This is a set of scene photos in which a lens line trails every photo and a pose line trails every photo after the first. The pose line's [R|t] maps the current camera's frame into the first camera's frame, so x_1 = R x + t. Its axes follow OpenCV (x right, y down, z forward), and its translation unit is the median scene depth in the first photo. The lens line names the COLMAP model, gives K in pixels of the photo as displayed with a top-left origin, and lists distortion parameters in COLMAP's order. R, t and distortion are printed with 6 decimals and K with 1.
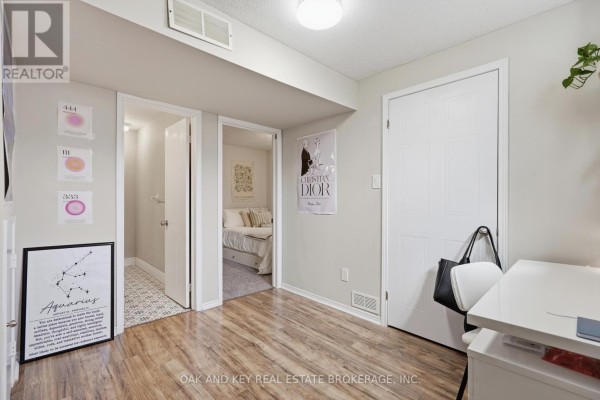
lens RADIAL K [[274.4, 0, 300.9], [0, 274.4, 201.0], [0, 0, 1]] dist [-0.011723, 0.003997]
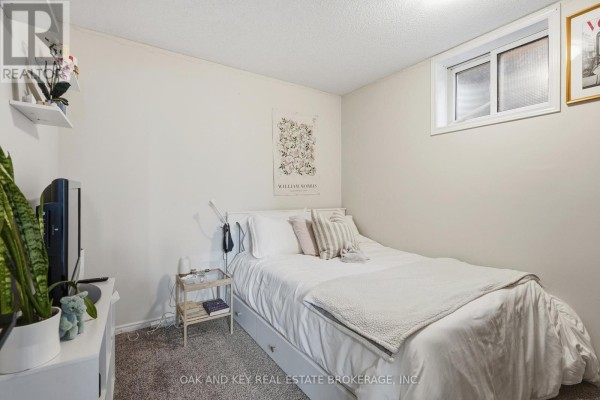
lens RADIAL K [[274.4, 0, 299.7], [0, 274.4, 198.0], [0, 0, 1]] dist [-0.011723, 0.003997]
pose [[0.983581, 0.003211, -0.180440, -0.119568], [-0.002375, 0.999985, 0.004848, 0.004457], [0.180453, -0.004340, 0.983574, 0.533389]]
